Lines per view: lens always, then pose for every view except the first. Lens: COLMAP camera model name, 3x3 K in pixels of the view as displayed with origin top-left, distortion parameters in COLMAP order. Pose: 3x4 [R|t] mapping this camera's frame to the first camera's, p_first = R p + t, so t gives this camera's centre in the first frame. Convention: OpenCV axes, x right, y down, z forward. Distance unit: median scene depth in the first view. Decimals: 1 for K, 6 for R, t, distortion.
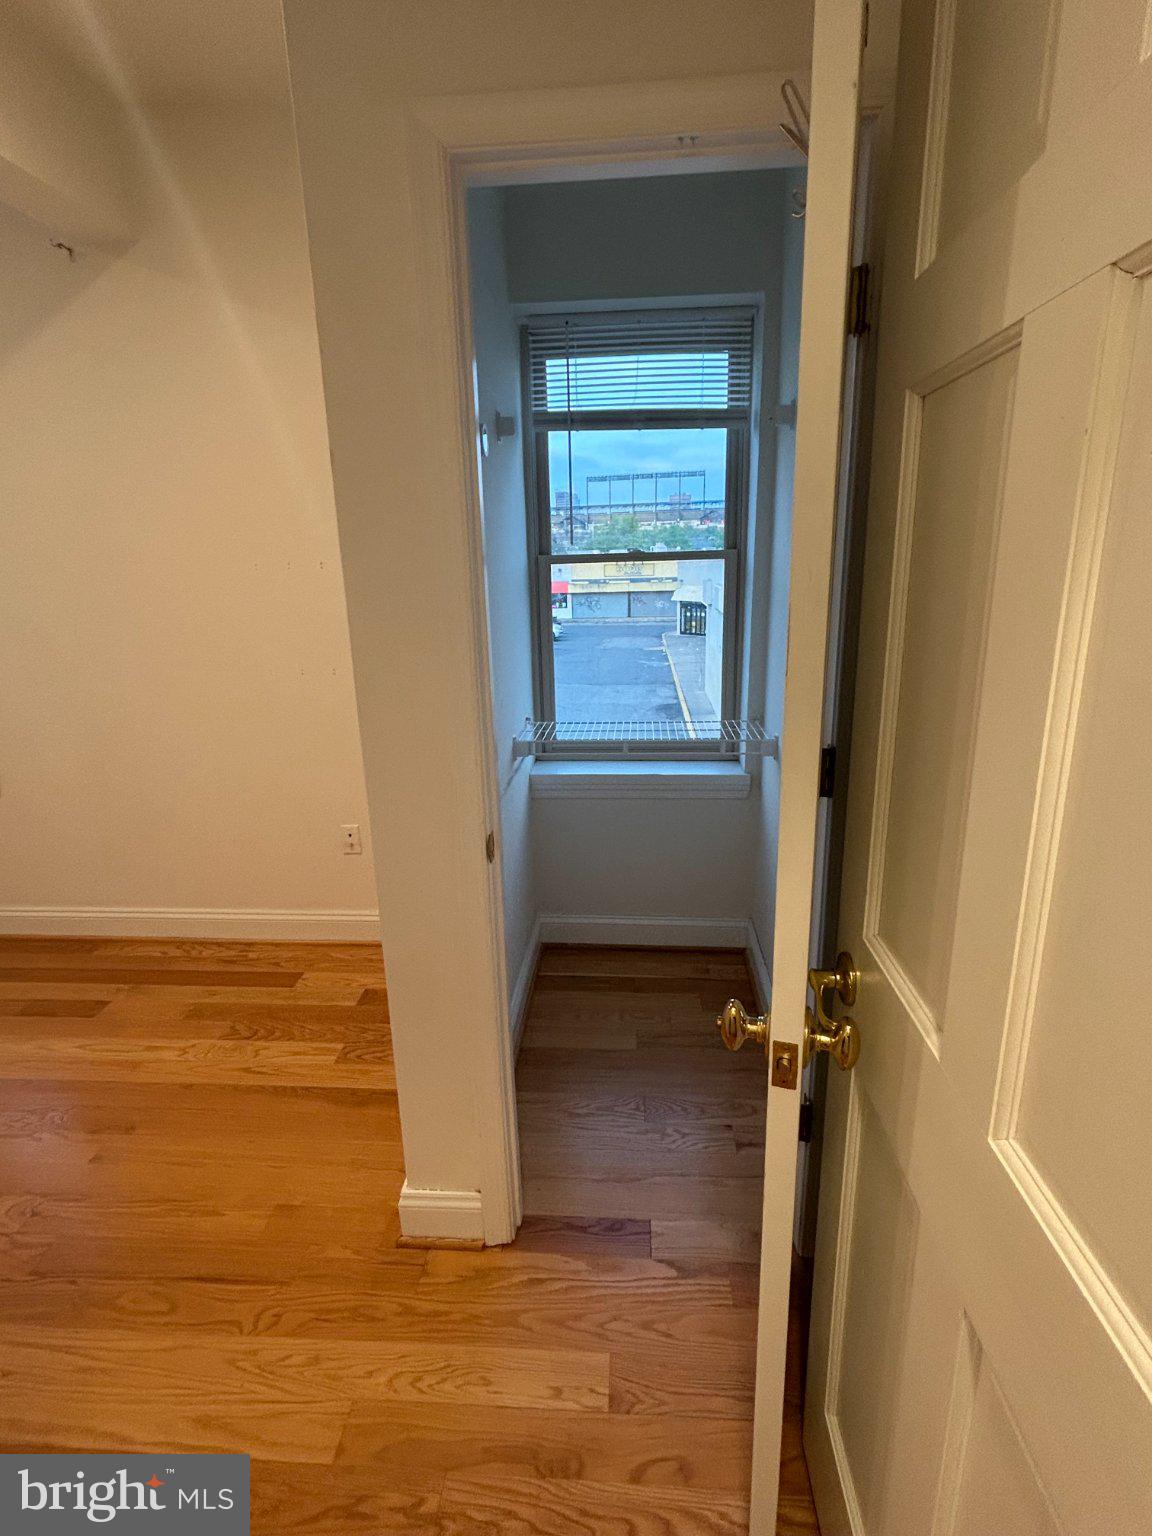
lens RADIAL K [[756.4, 0, 579.3], [0, 756.4, 758.4], [0, 0, 1]] dist [-0.005149, 0.004245]
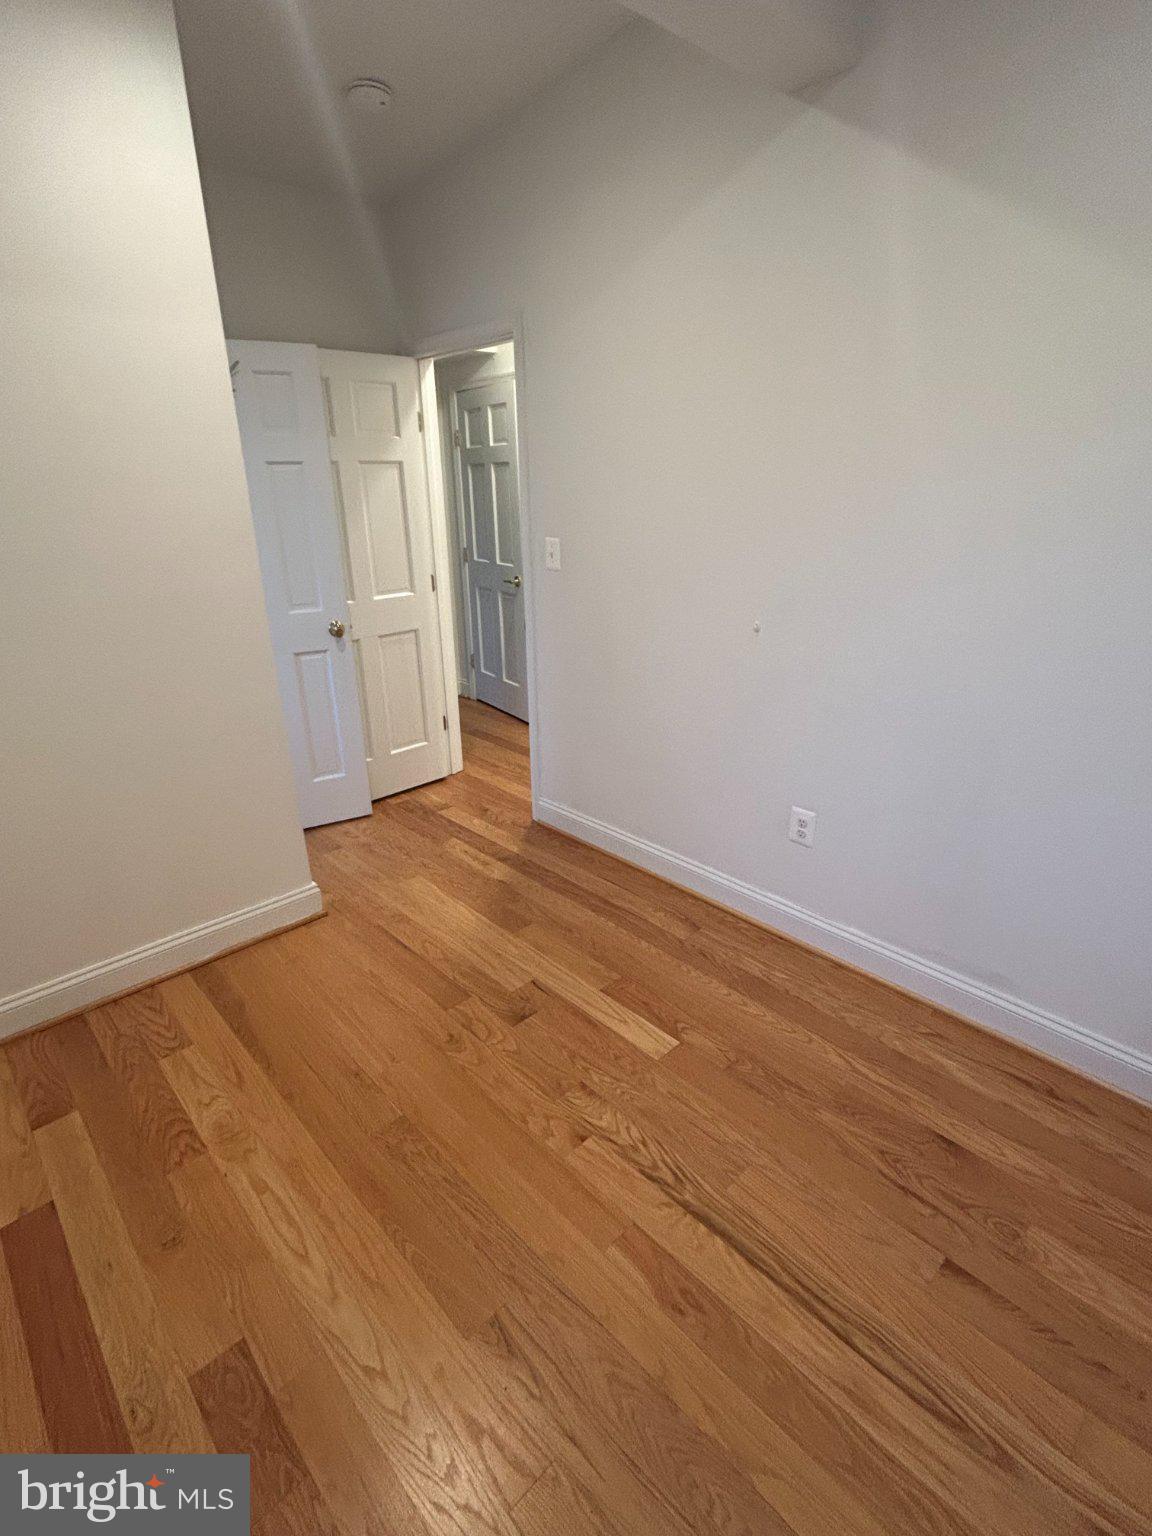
lens RADIAL K [[756.4, 0, 574.8], [0, 756.4, 765.7], [0, 0, 1]] dist [-0.005149, 0.004245]
pose [[-0.735287, -0.201825, 0.647009, -1.022786], [0.217033, 0.834249, 0.506878, -0.230790], [-0.642067, 0.513123, -0.569610, 0.869586]]
